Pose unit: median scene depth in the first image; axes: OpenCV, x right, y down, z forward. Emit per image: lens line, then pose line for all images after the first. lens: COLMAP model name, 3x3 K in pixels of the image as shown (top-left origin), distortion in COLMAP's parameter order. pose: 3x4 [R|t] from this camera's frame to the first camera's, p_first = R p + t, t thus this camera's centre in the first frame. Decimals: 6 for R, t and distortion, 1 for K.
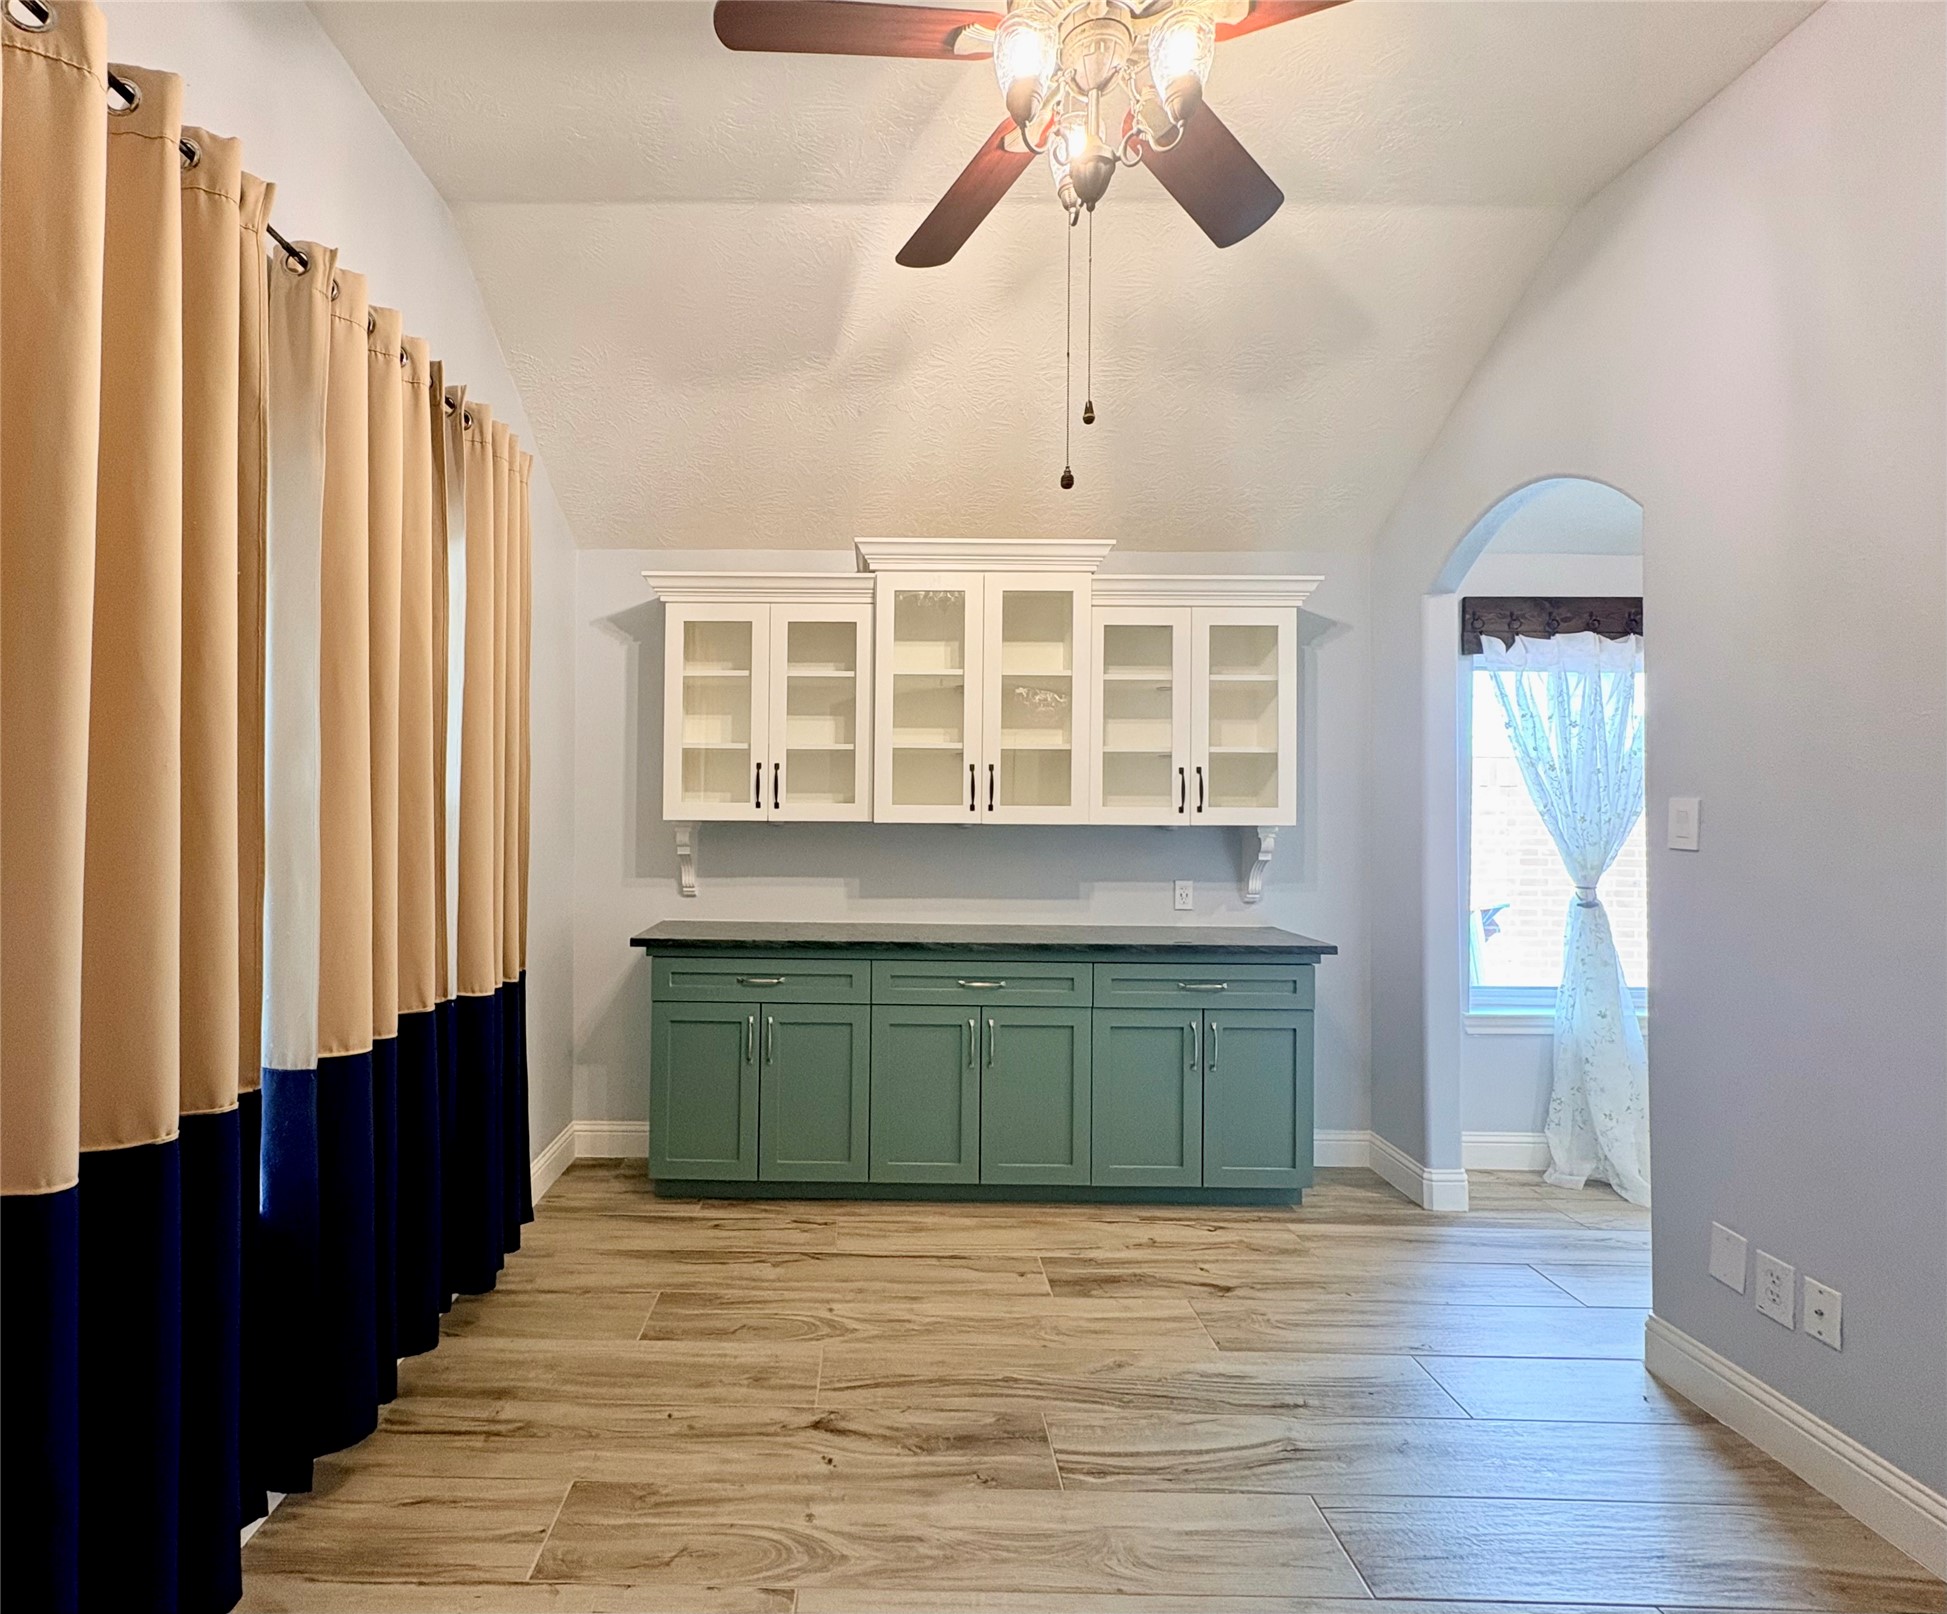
lens RADIAL K [[856.8, 0, 985.9], [0, 856.8, 802.5], [0, 0, 1]] dist [0.000041, 0.002134]
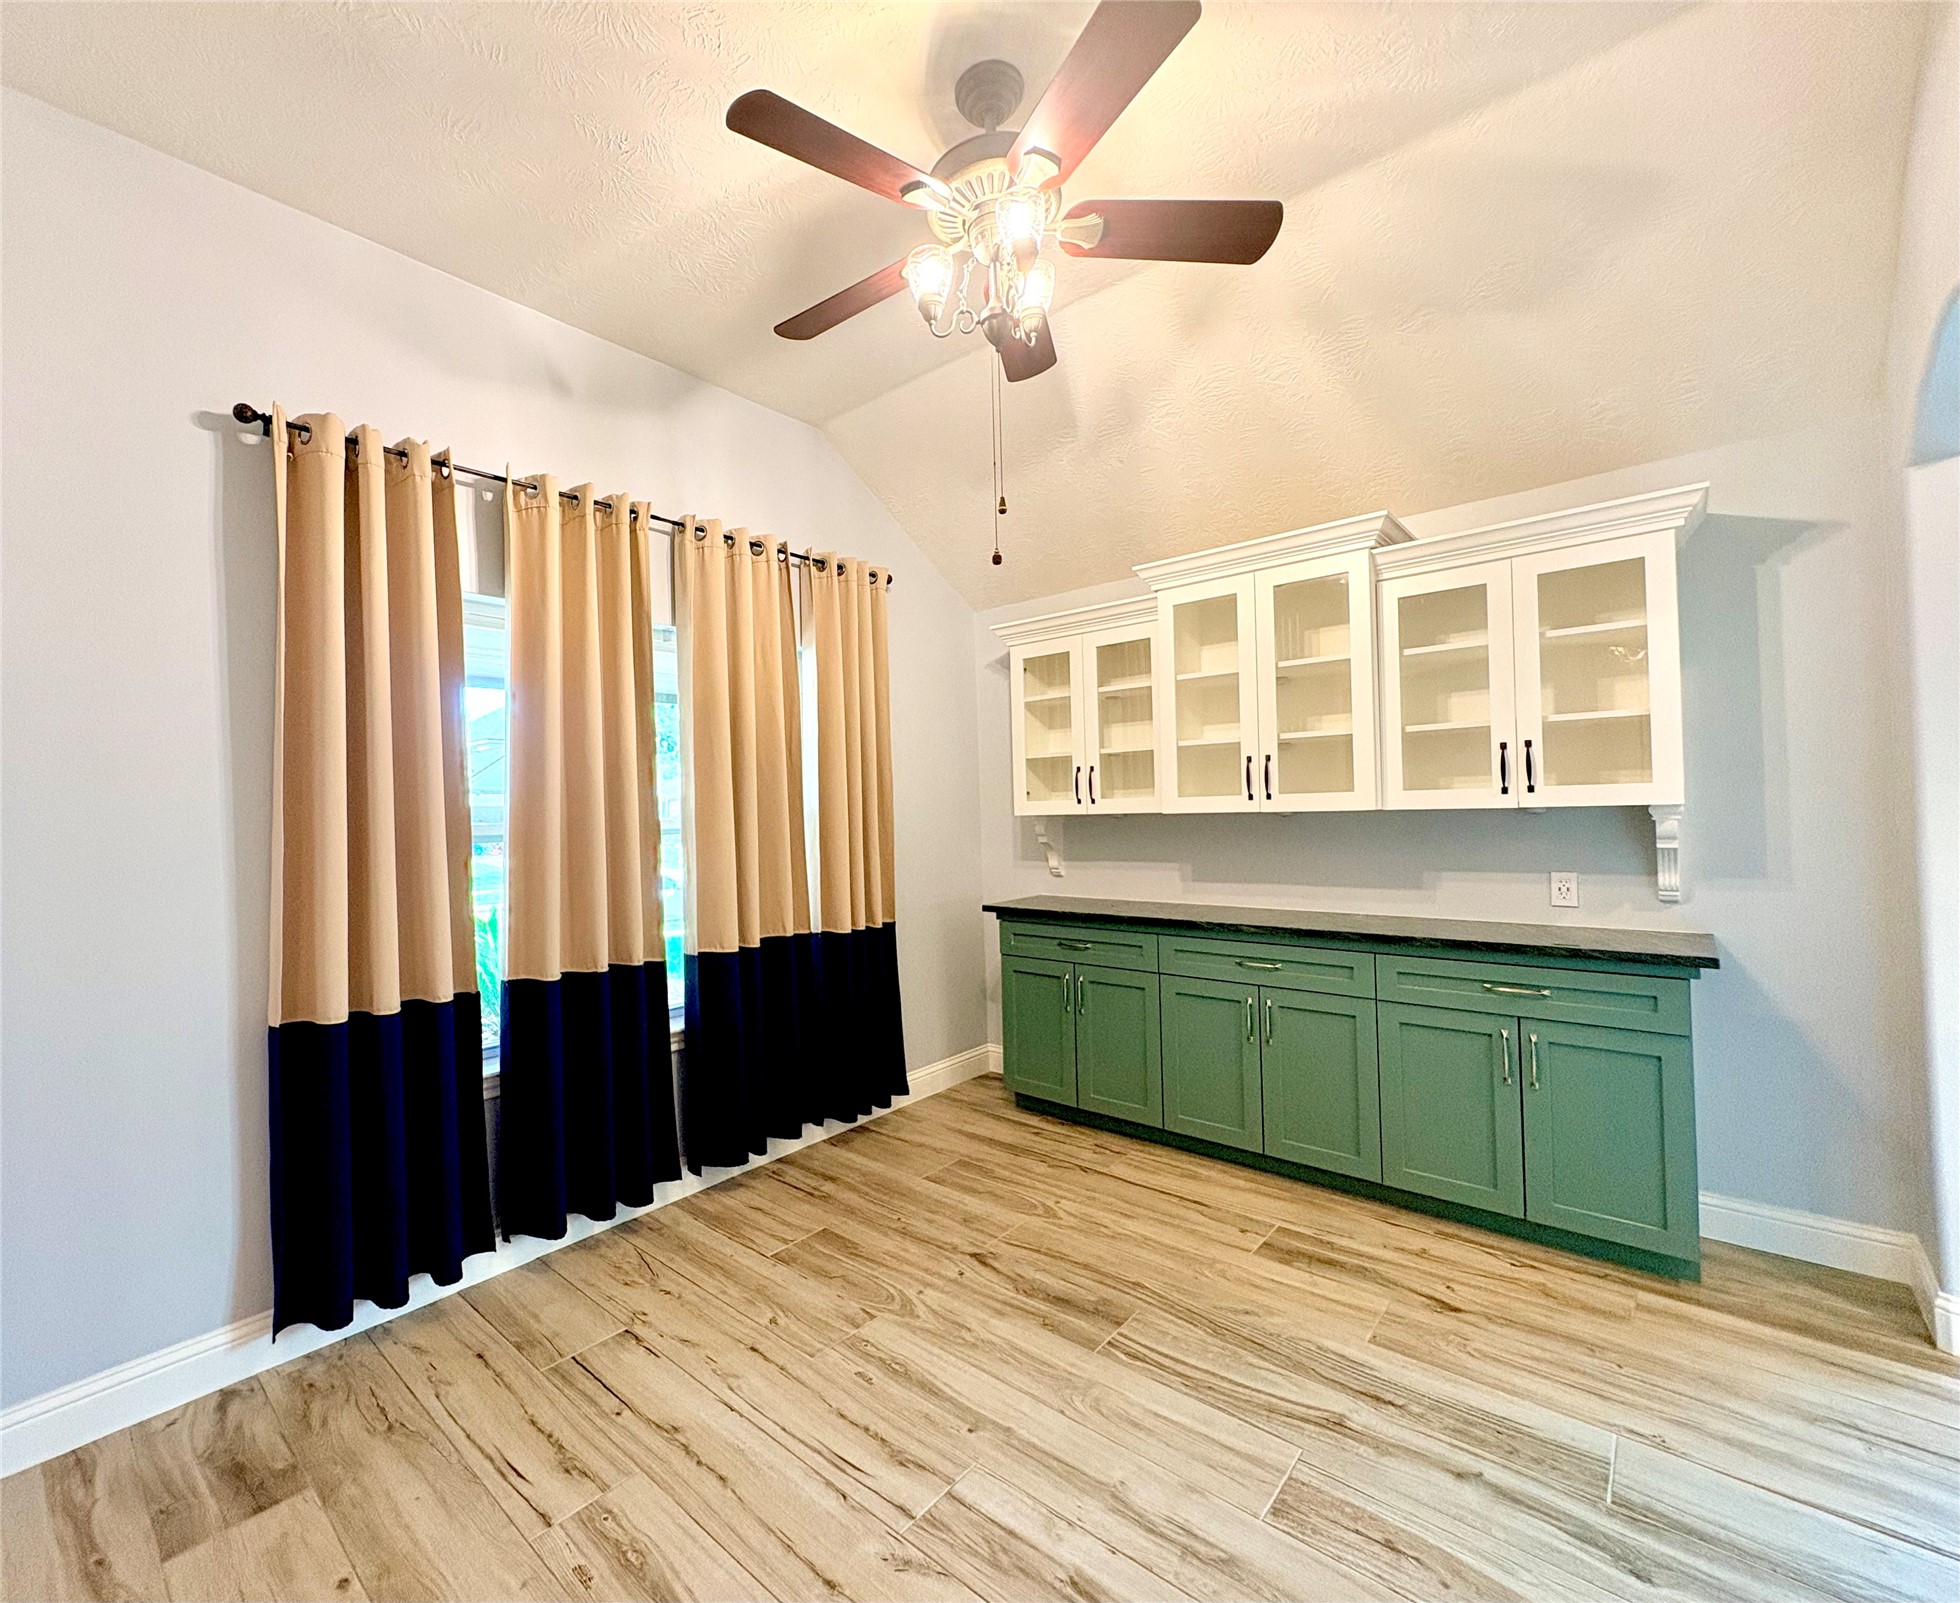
lens RADIAL K [[862.5, 0, 999.6], [0, 862.5, 801.6], [0, 0, 1]] dist [0.000041, 0.002134]
pose [[0.775018, -0.031890, -0.631133, 0.435684], [0.038190, 0.999264, -0.003594, 0.003550], [0.630784, -0.021318, 0.775666, -0.019373]]
